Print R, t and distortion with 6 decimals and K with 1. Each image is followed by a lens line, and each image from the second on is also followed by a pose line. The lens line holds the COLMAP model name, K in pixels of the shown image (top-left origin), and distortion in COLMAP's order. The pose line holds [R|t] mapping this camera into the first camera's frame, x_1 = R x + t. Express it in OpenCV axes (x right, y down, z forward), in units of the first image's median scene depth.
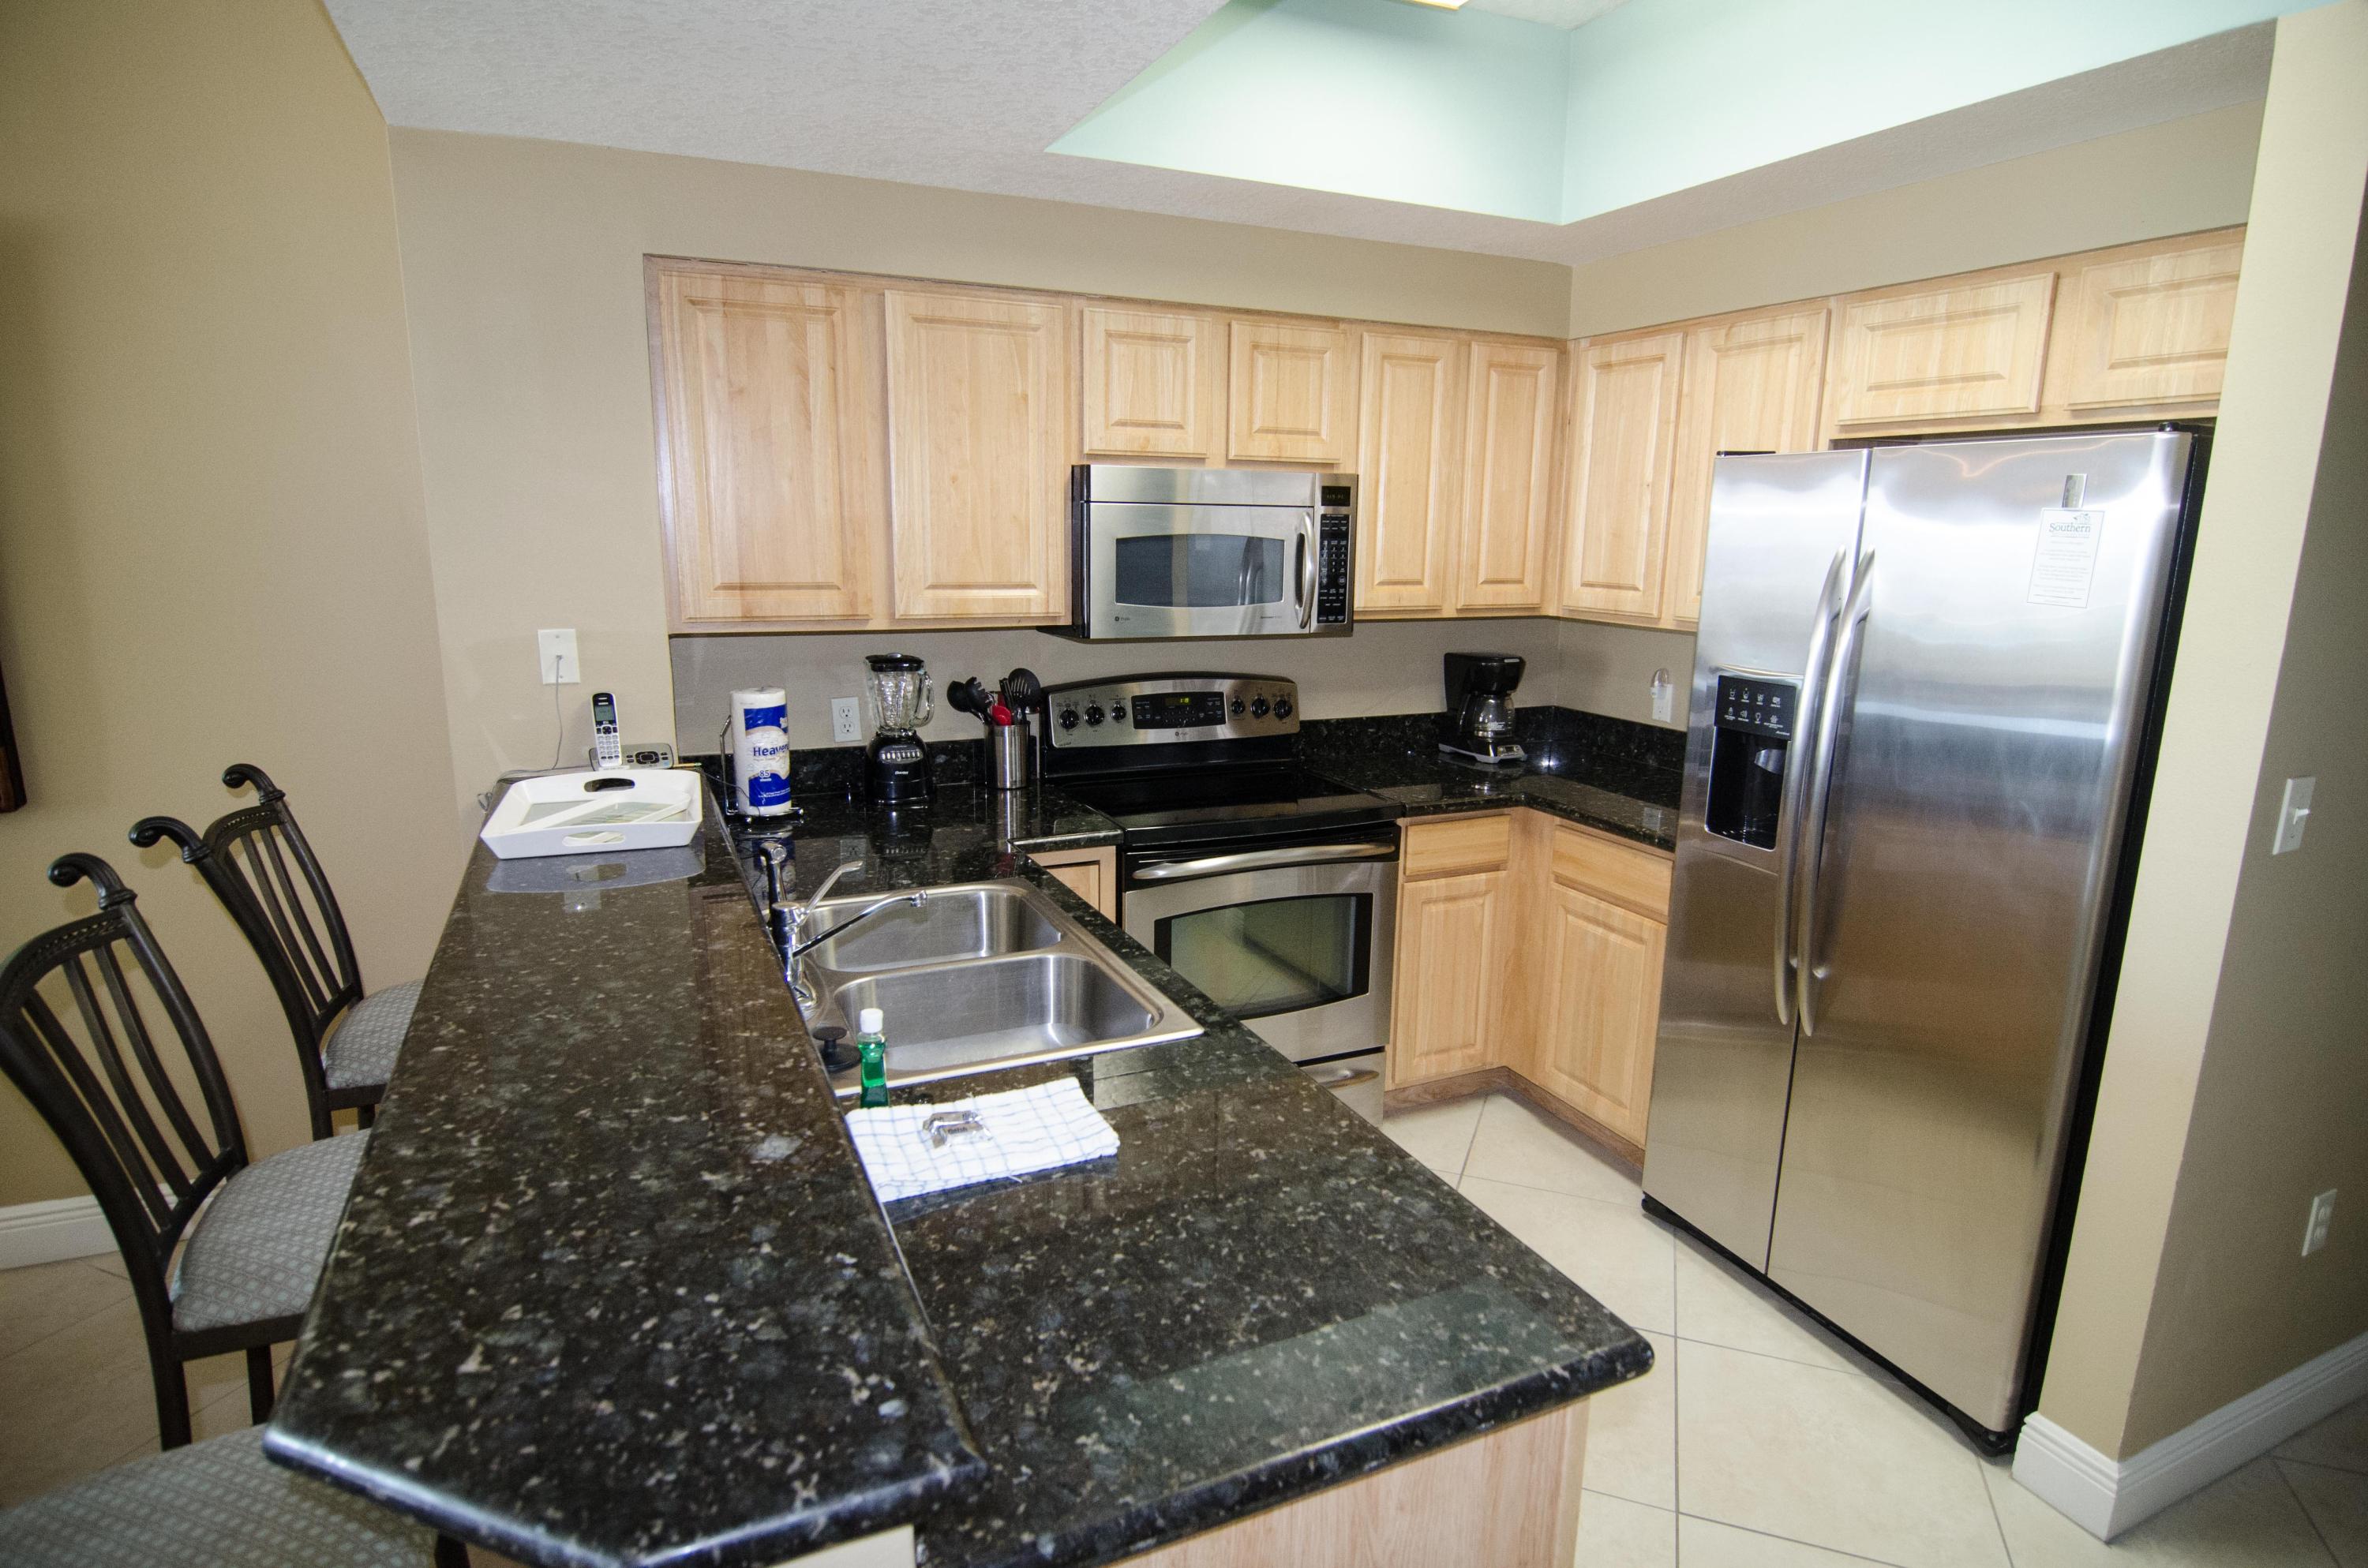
lens RADIAL K [[1239.5, 0, 1184.0], [0, 1239.5, 784.0], [0, 0, 1]] dist [-0.013592, -0.002163]
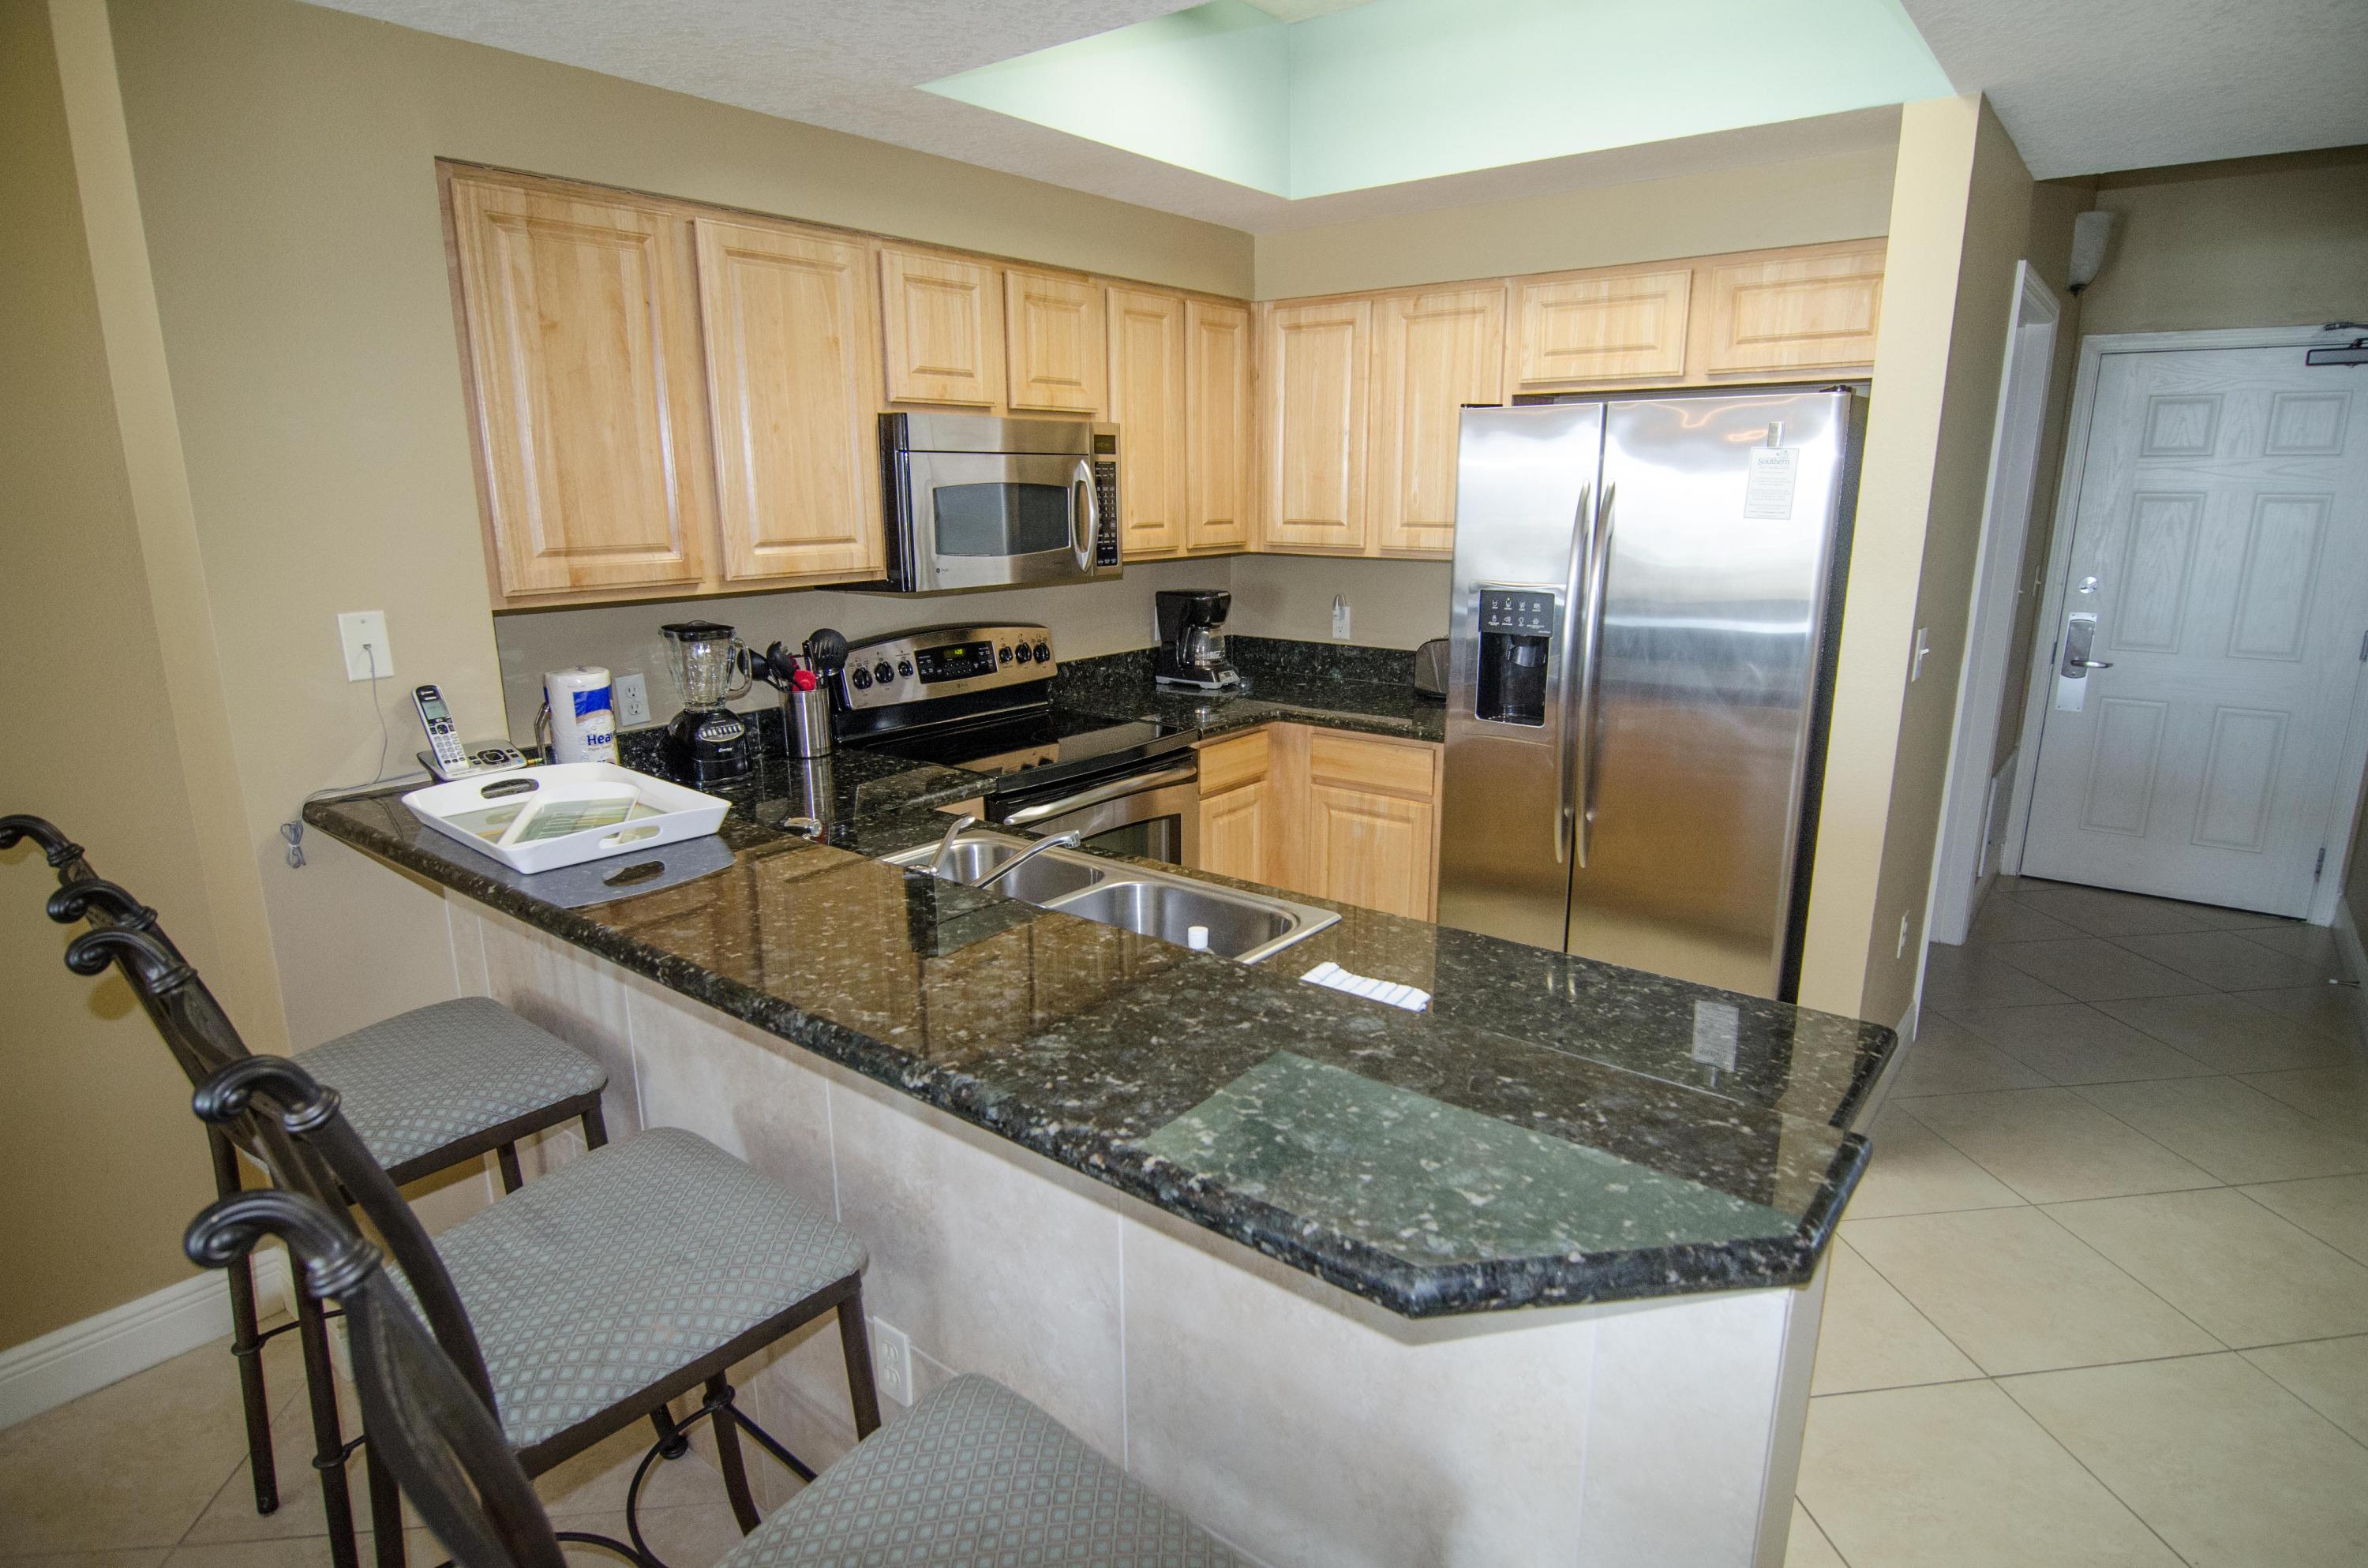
lens RADIAL K [[1239.5, 0, 1184.0], [0, 1239.5, 784.0], [0, 0, 1]] dist [-0.013592, -0.002163]
pose [[0.895307, -0.122600, 0.428245, -0.329428], [0.107361, 0.992428, 0.059665, -0.001923], [-0.432318, -0.007442, 0.901691, 0.022502]]
